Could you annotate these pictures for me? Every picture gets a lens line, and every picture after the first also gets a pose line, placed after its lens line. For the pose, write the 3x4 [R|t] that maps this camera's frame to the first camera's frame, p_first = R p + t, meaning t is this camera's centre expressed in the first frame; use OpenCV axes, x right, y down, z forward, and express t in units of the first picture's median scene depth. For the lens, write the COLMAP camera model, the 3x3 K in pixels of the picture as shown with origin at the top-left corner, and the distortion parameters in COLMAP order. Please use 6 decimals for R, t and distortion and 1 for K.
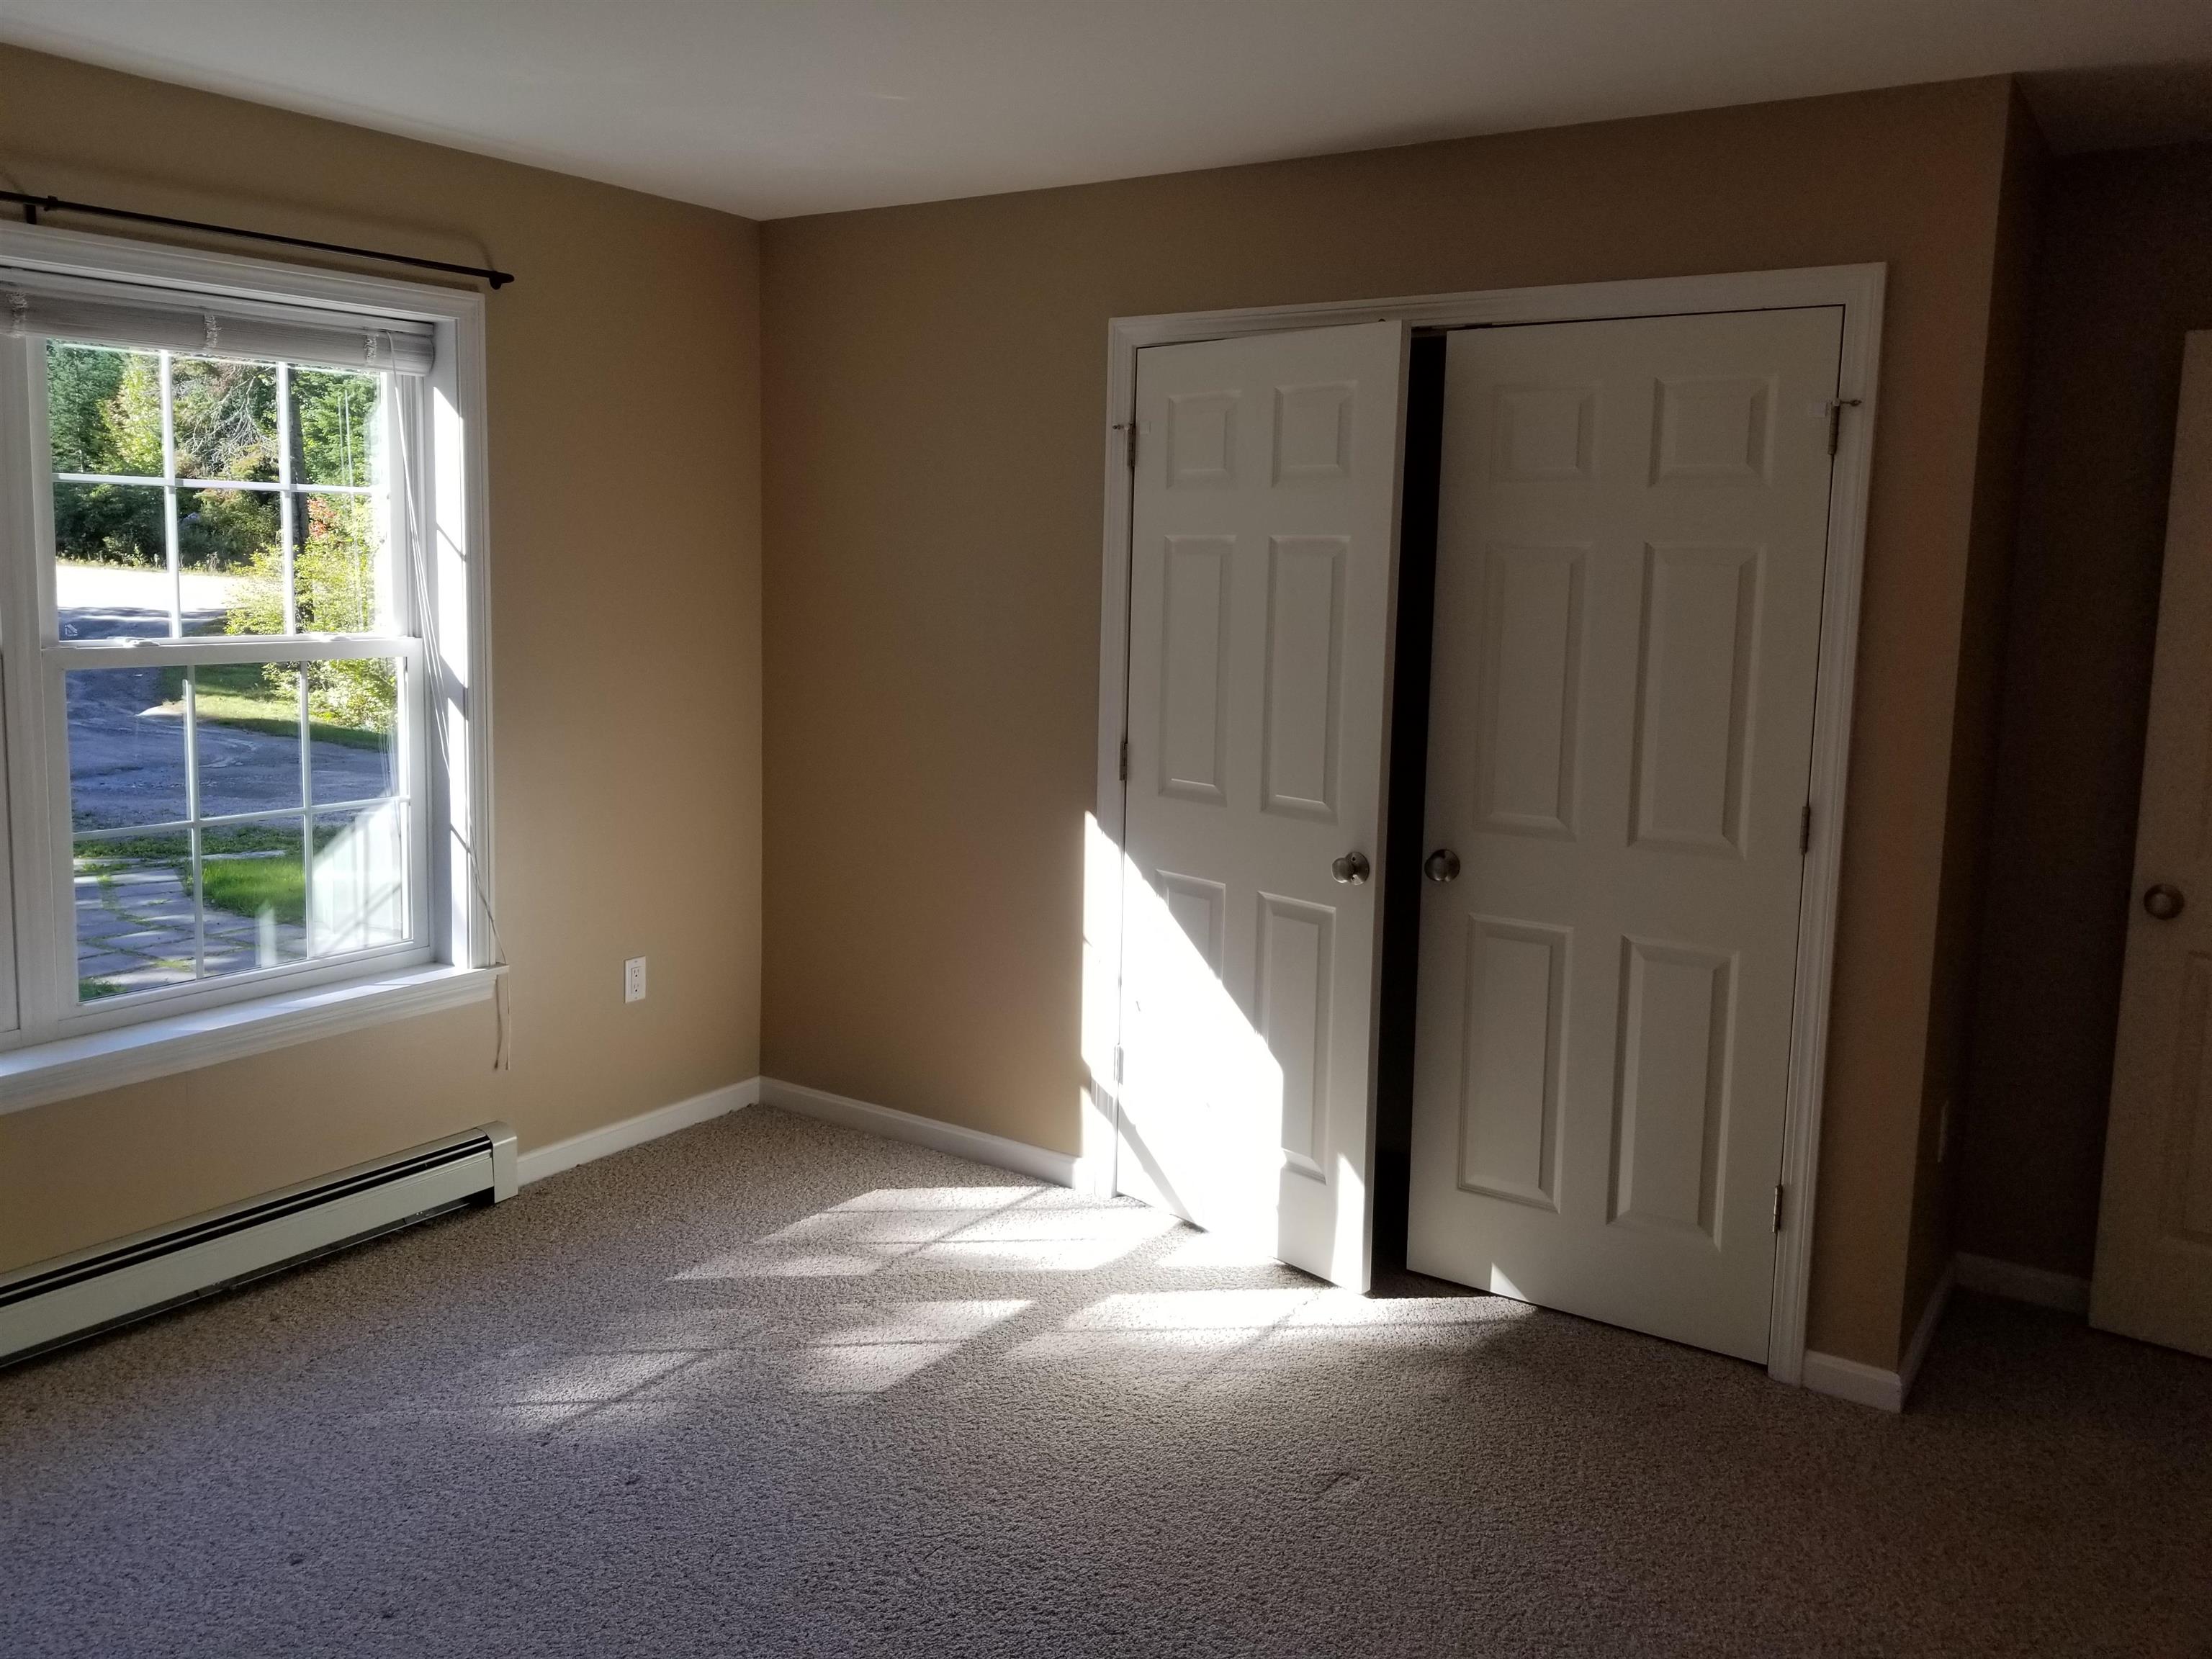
lens RADIAL K [[1732.0, 0, 1109.0], [0, 1732.0, 826.3], [0, 0, 1]] dist [0.047384, -0.070391]
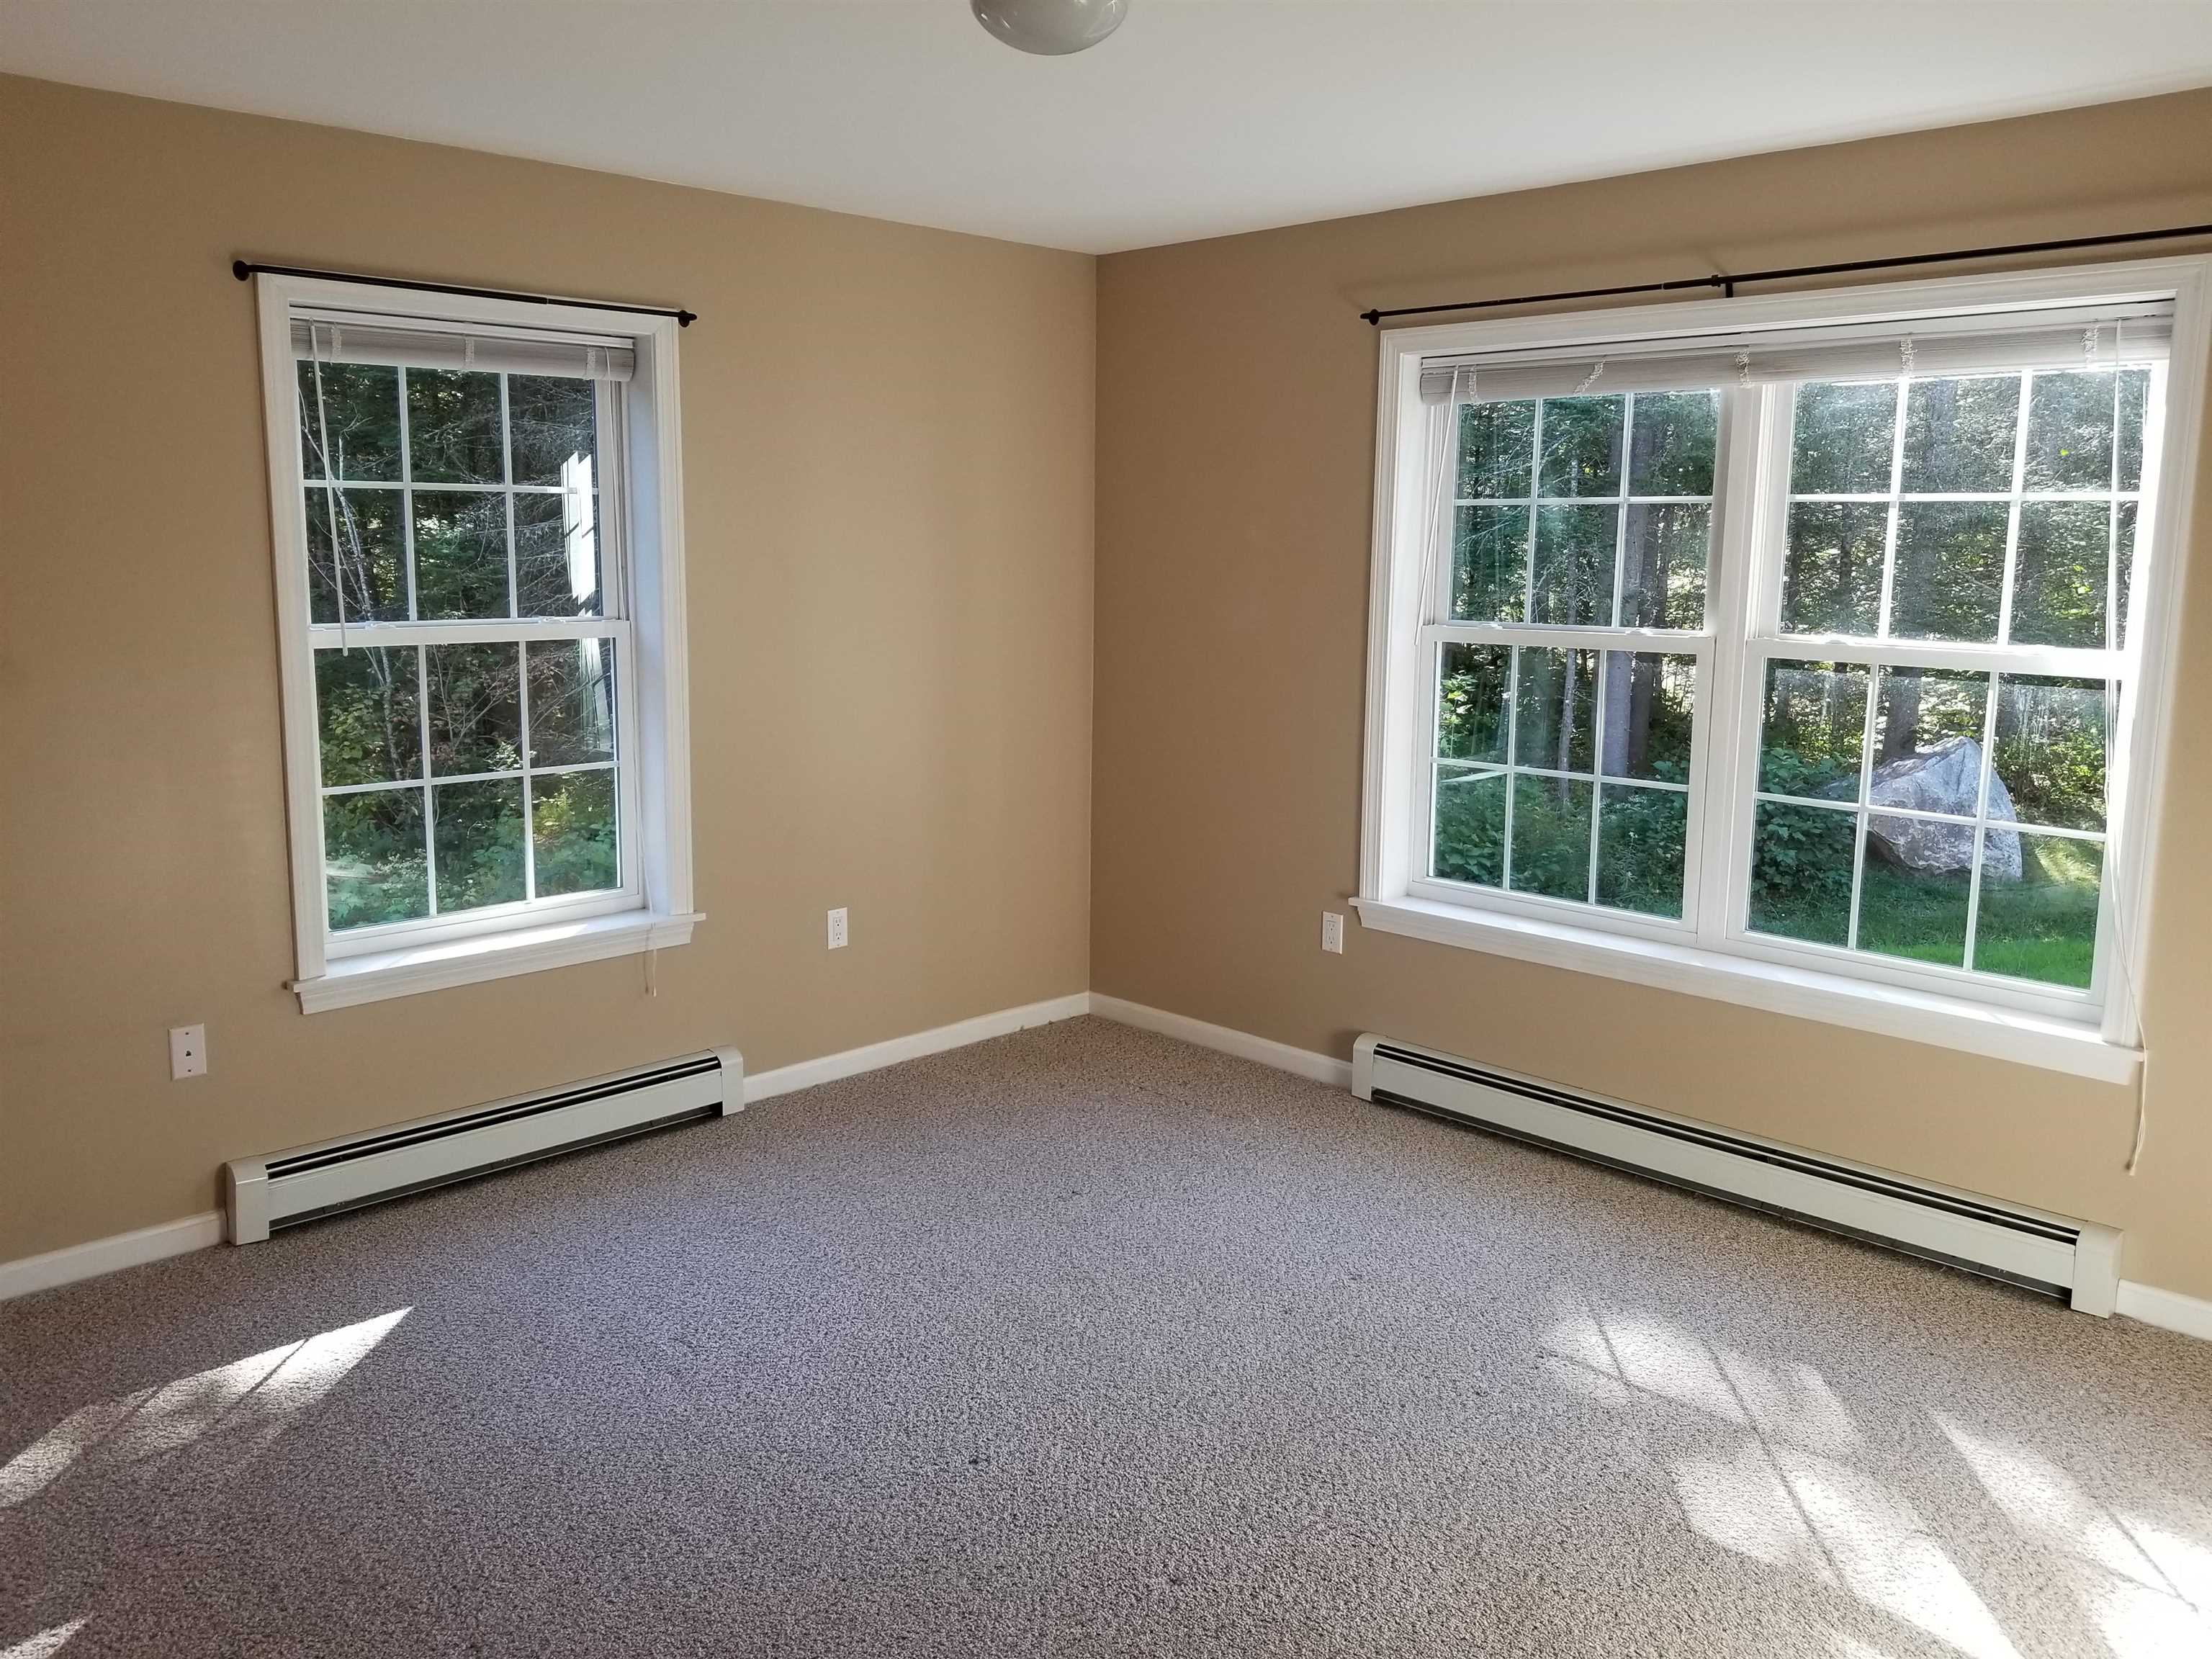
lens RADIAL K [[1732.0, 0, 1111.1], [0, 1732.0, 823.3], [0, 0, 1]] dist [0.047384, -0.070391]
pose [[-0.203822, 0.125363, -0.970948, 0.735953], [-0.179127, 0.970250, 0.162875, -0.097834], [0.962481, 0.207121, -0.175303, 0.846496]]
